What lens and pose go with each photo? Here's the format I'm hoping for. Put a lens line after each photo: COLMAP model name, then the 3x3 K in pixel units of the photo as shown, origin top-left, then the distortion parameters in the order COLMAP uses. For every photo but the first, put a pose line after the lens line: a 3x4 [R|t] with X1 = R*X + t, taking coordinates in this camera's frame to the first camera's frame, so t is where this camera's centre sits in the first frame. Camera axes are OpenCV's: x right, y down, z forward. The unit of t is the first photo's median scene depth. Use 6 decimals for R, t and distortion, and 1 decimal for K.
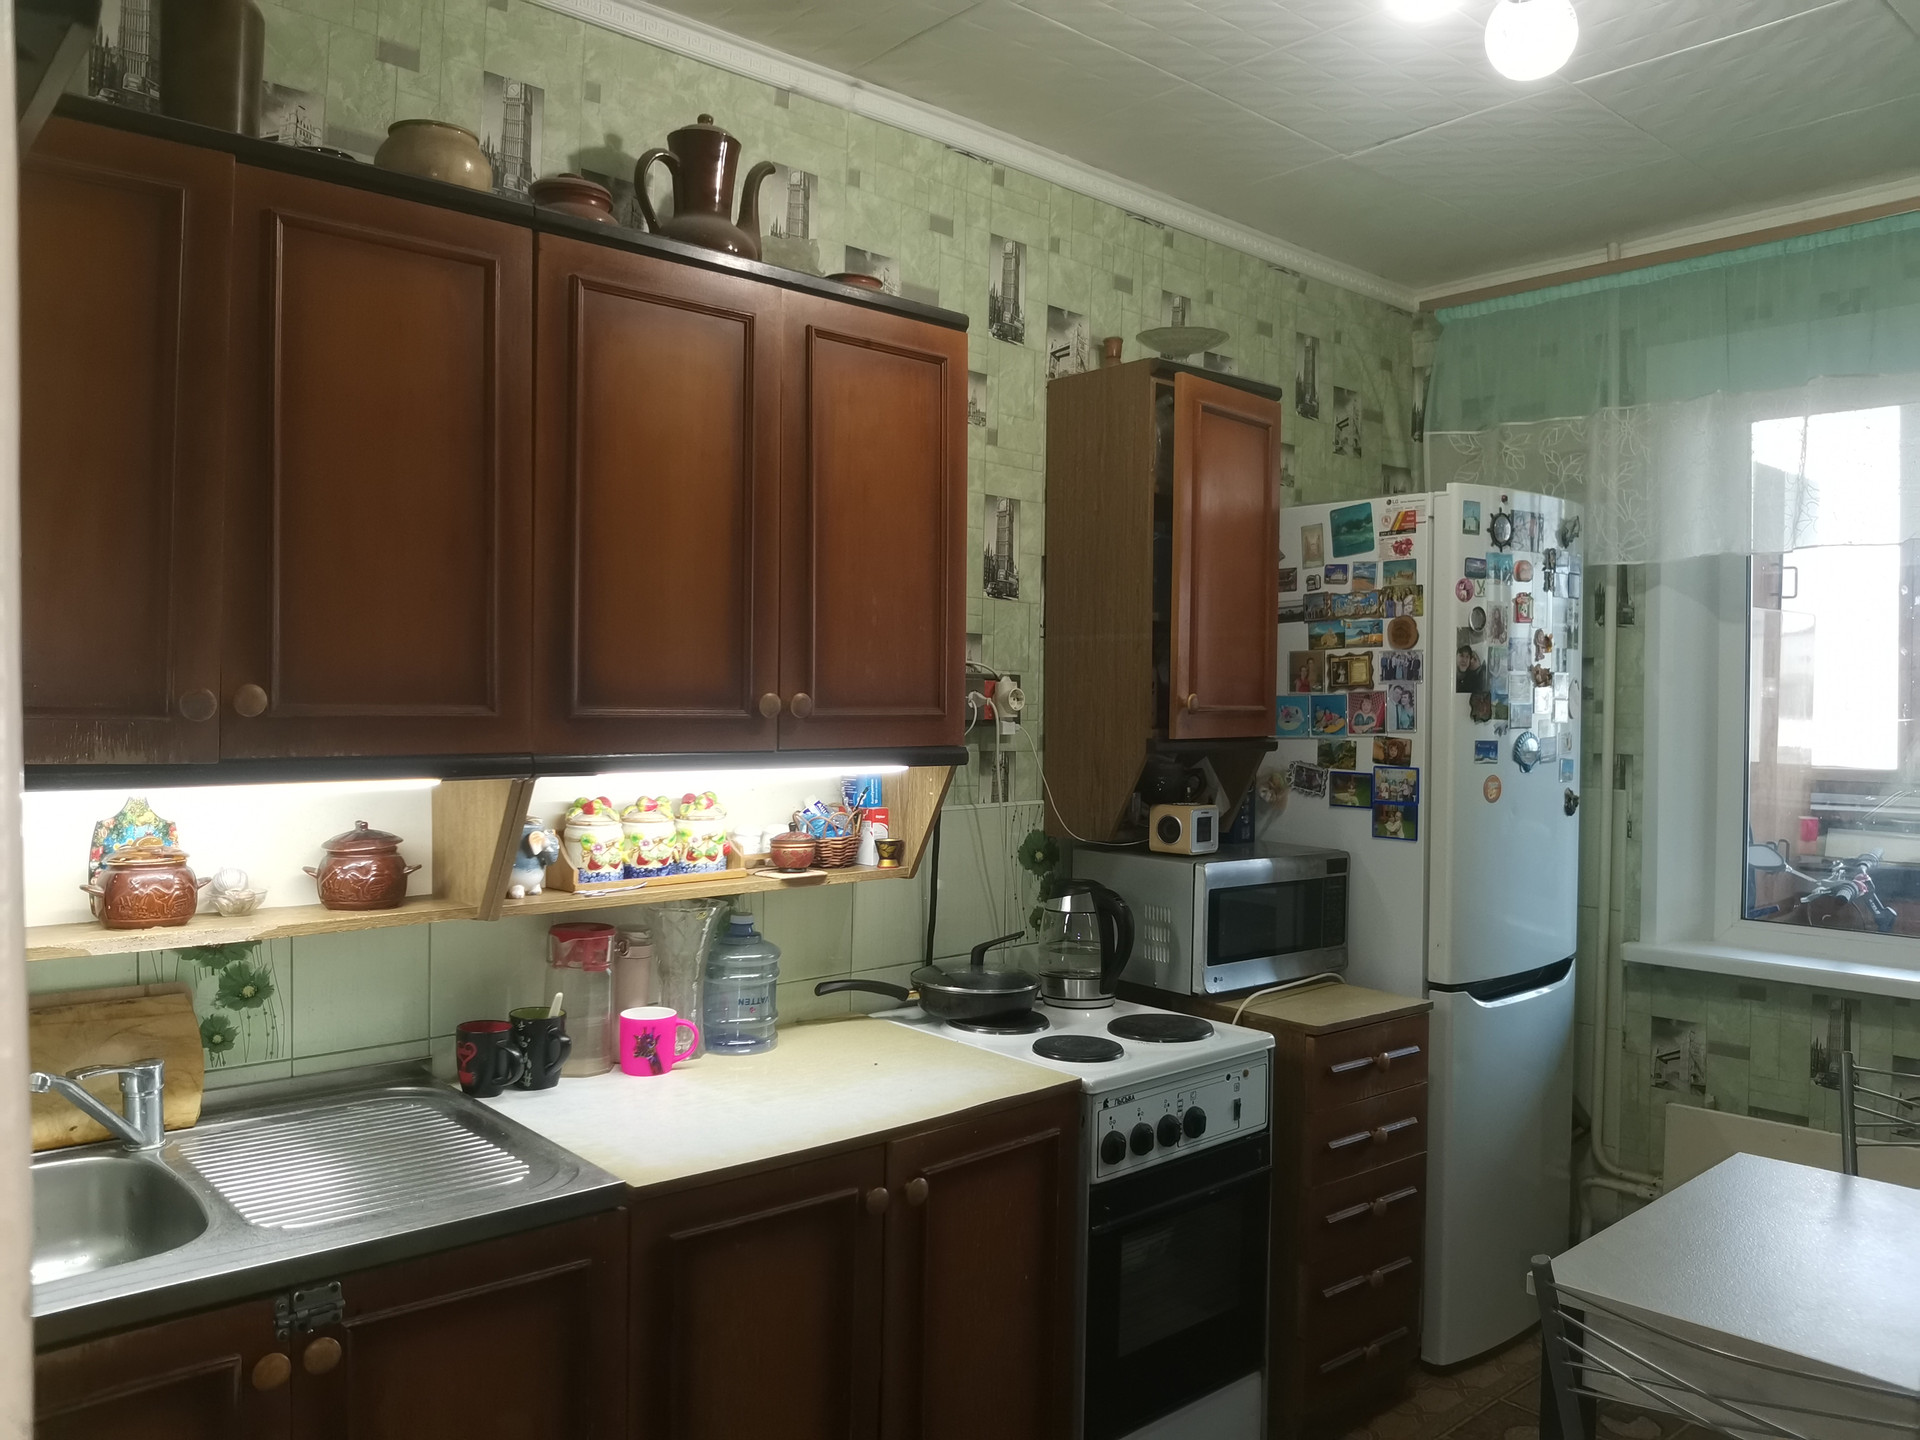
lens RADIAL K [[1448.7, 0, 958.7], [0, 1448.7, 731.0], [0, 0, 1]] dist [0.039165, -0.153216]
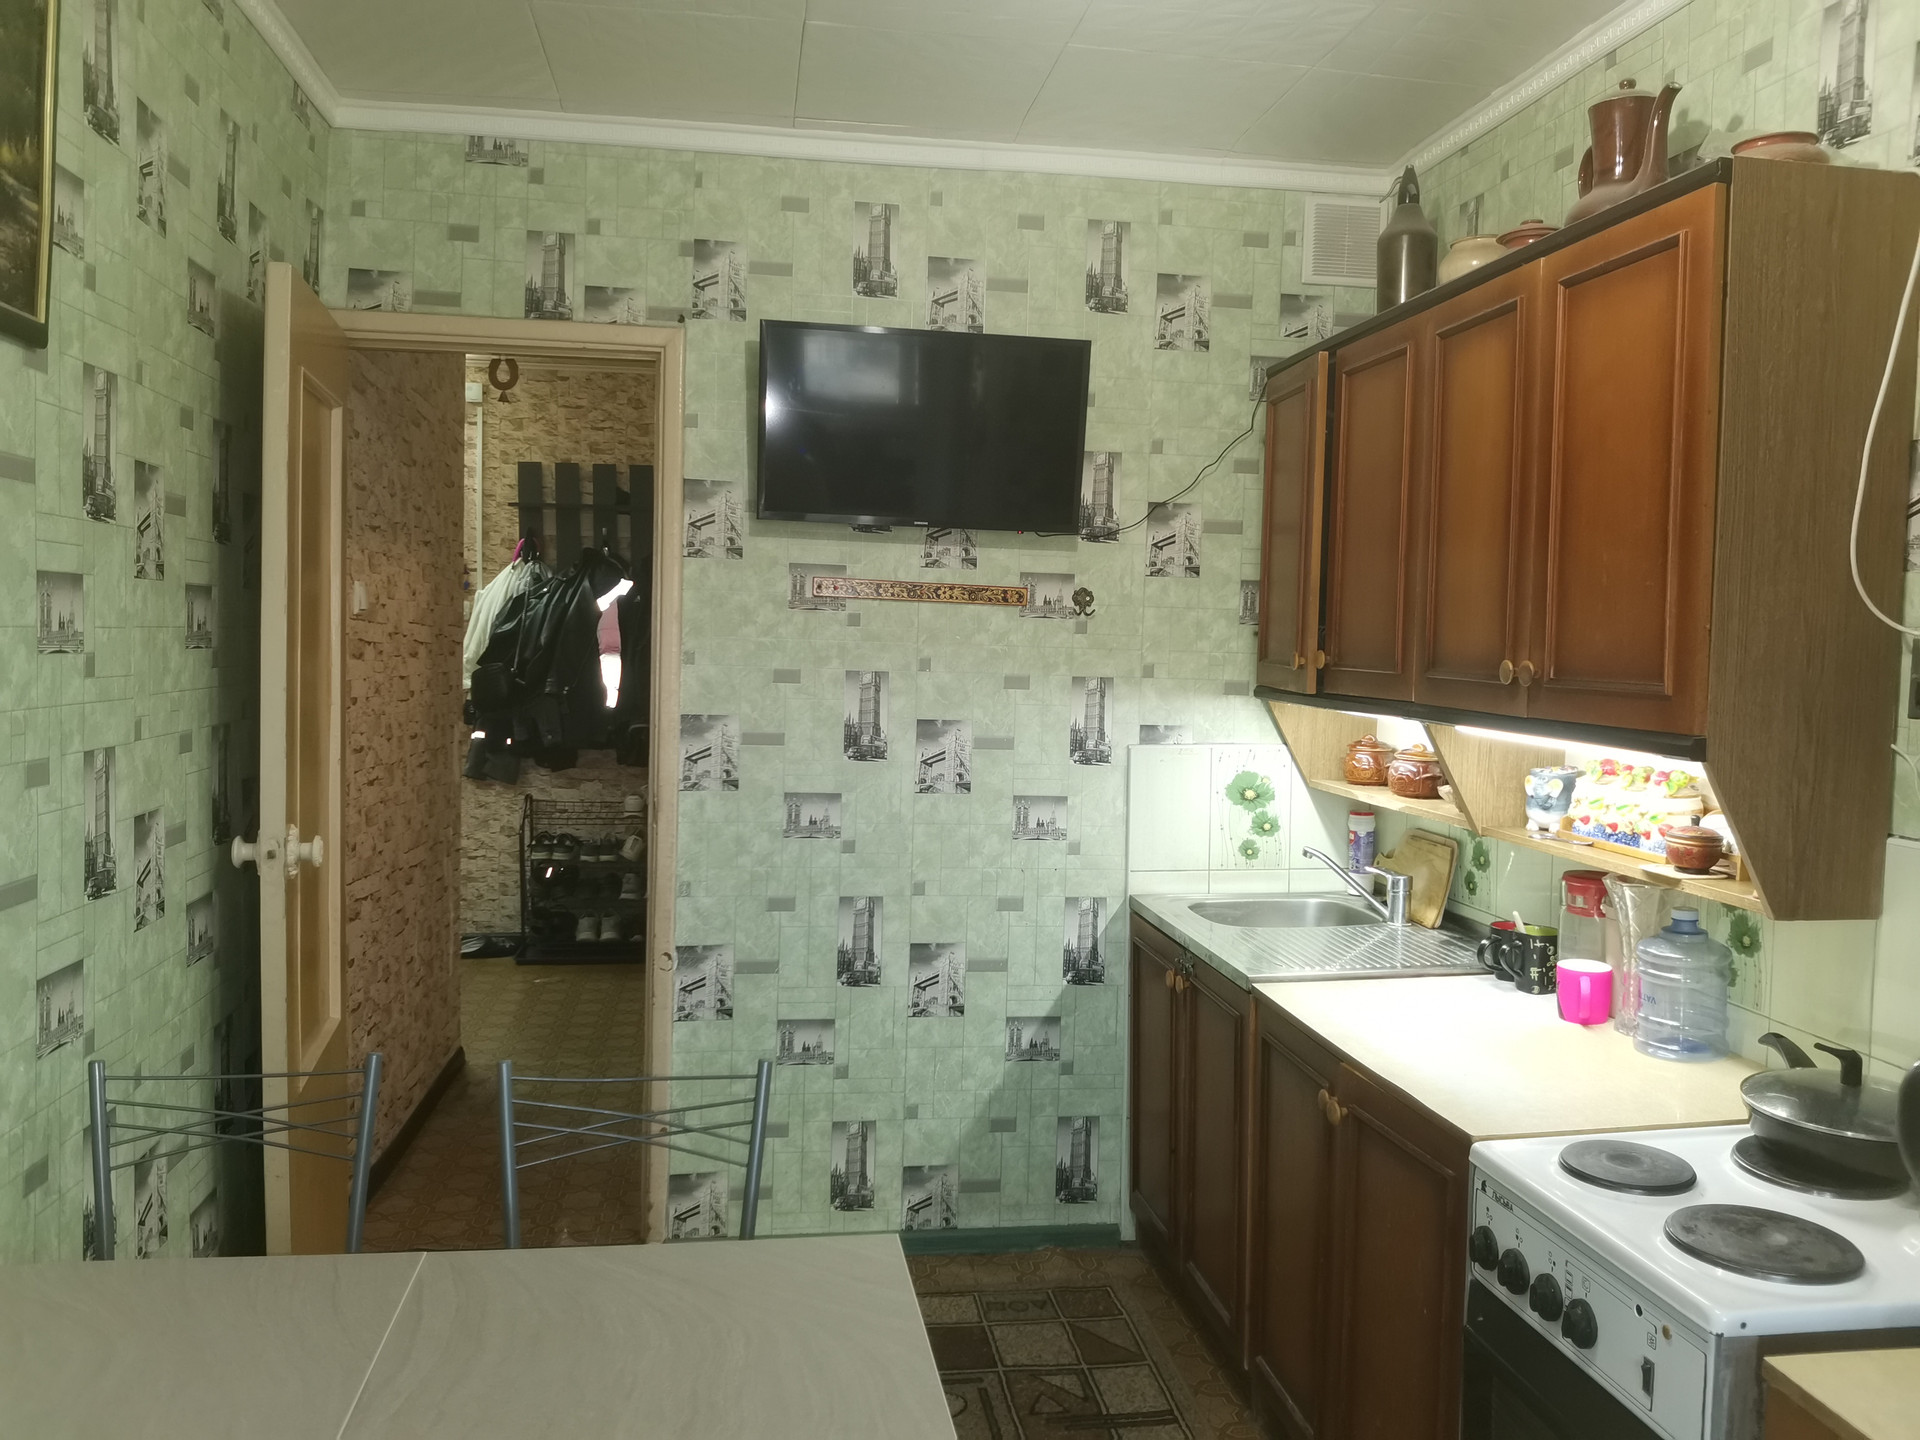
lens RADIAL K [[1448.7, 0, 958.7], [0, 1448.7, 731.0], [0, 0, 1]] dist [0.039165, -0.153216]
pose [[-0.546534, 0.040725, -0.836446, 0.872980], [-0.038542, 0.996535, 0.073702, -0.034561], [0.836550, 0.072519, -0.543070, 1.131407]]
